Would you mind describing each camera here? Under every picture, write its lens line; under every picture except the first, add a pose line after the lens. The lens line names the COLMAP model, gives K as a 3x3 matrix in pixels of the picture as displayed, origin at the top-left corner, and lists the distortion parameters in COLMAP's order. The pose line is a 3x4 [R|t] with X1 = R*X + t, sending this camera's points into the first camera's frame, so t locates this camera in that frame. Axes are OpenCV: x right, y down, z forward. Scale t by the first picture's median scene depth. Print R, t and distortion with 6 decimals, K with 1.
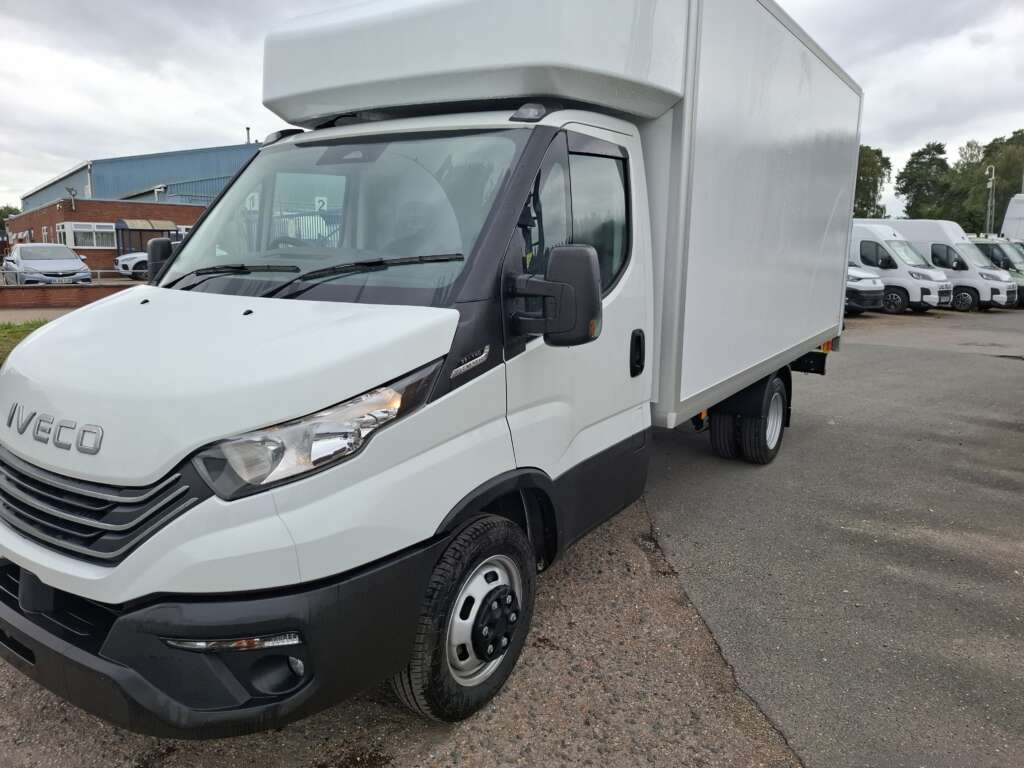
lens RADIAL K [[707.4, 0, 512.3], [0, 707.4, 376.9], [0, 0, 1]] dist [0.091761, -0.097427]
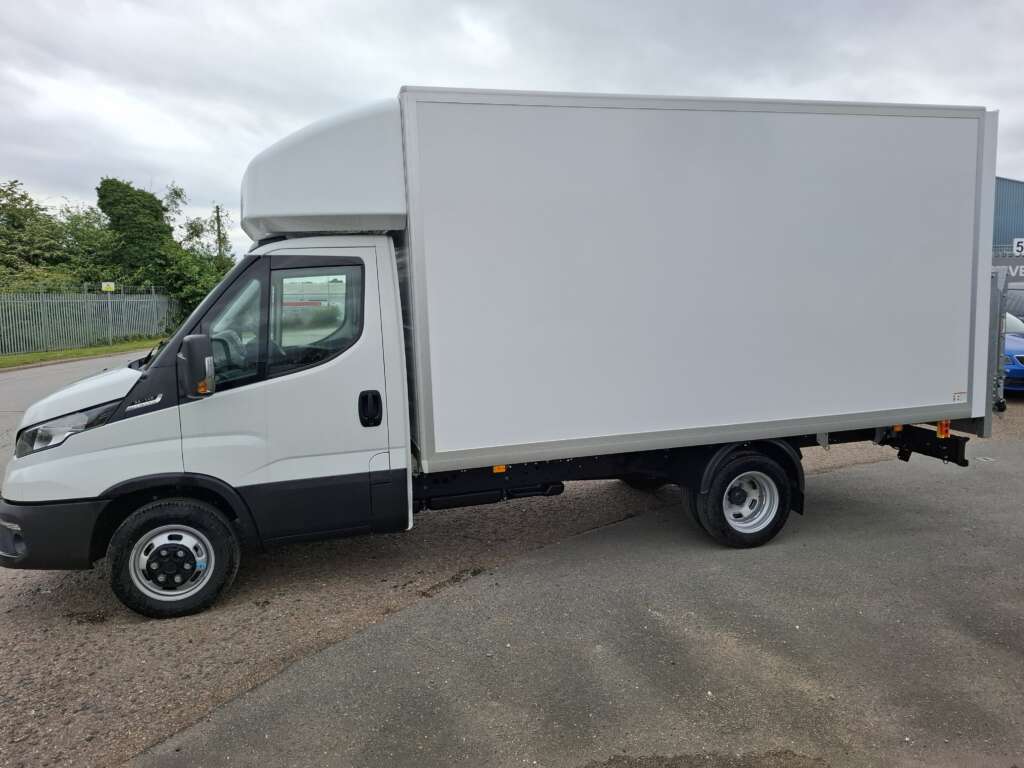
lens RADIAL K [[688.8, 0, 493.3], [0, 688.8, 384.2], [0, 0, 1]] dist [0.036735, 0.001389]
pose [[0.750522, 0.047134, -0.659162, 1.412050], [-0.082105, 0.996376, -0.022238, -0.082808], [0.655725, 0.070811, 0.751672, 0.234505]]
